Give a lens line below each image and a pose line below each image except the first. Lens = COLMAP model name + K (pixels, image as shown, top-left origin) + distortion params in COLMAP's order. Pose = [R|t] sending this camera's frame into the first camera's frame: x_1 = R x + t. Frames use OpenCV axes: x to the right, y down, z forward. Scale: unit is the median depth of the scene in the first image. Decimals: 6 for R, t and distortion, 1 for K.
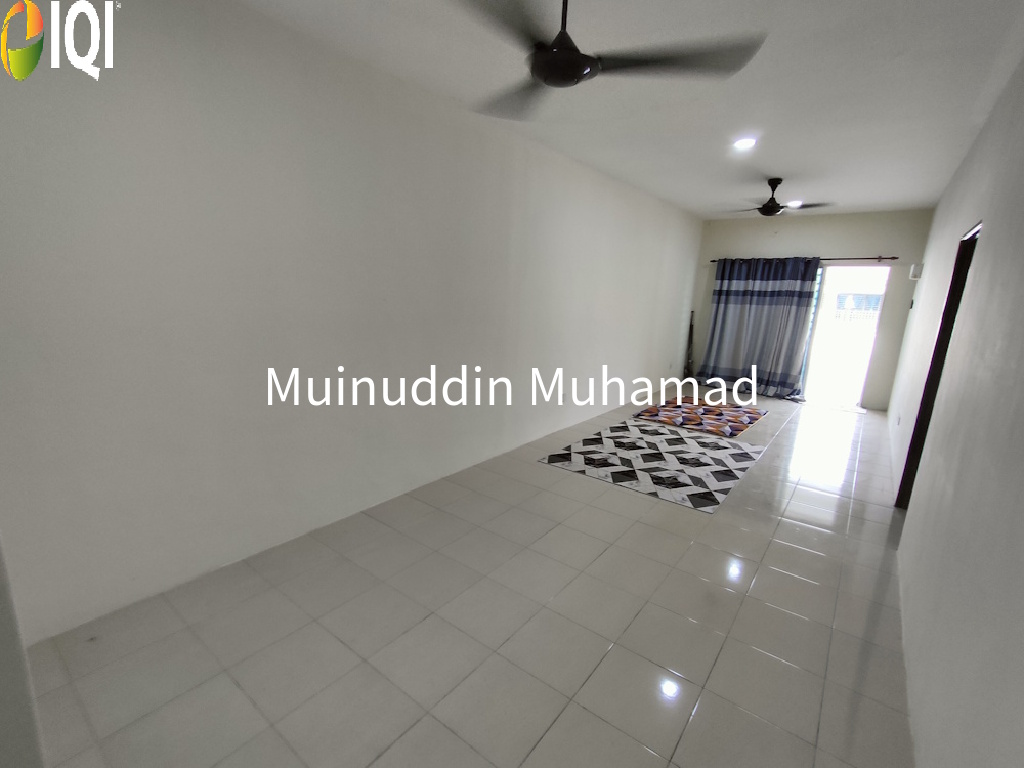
lens RADIAL K [[472.4, 0, 505.3], [0, 472.4, 395.2], [0, 0, 1]] dist [0.009921, -0.000689]
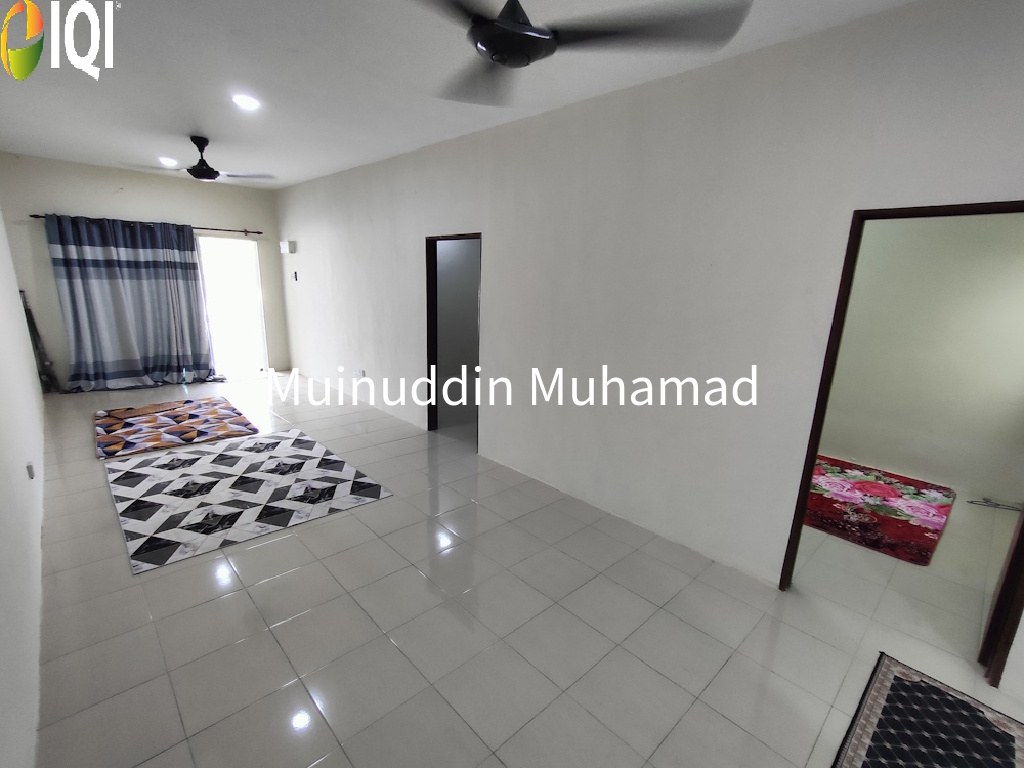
lens RADIAL K [[472.4, 0, 523.0], [0, 472.4, 405.2], [0, 0, 1]] dist [0.009921, -0.000689]
pose [[0.138417, -0.290399, 0.946842, -0.292269], [0.187080, 0.946499, 0.262945, -0.101548], [-0.972544, 0.140739, 0.185340, 0.309858]]
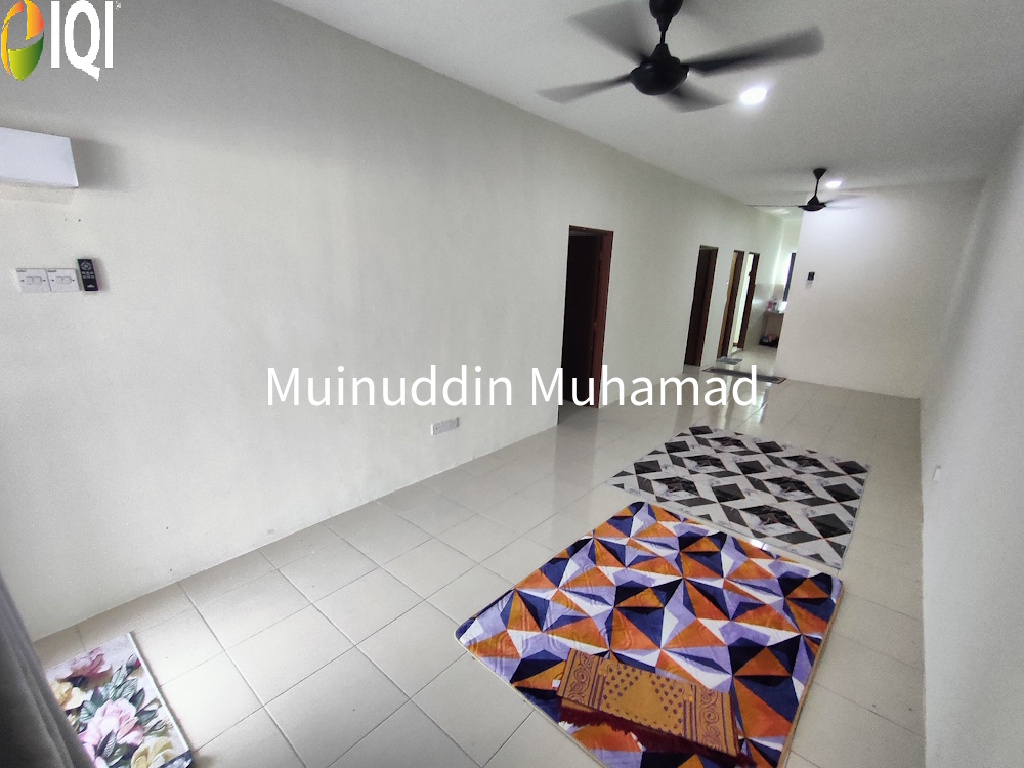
lens RADIAL K [[472.4, 0, 519.7], [0, 472.4, 380.5], [0, 0, 1]] dist [0.009921, -0.000689]
pose [[-0.997233, -0.074129, 0.005583, 0.625426], [-0.063715, 0.890994, 0.449523, -0.320750], [-0.038298, 0.447923, -0.893251, 1.445104]]
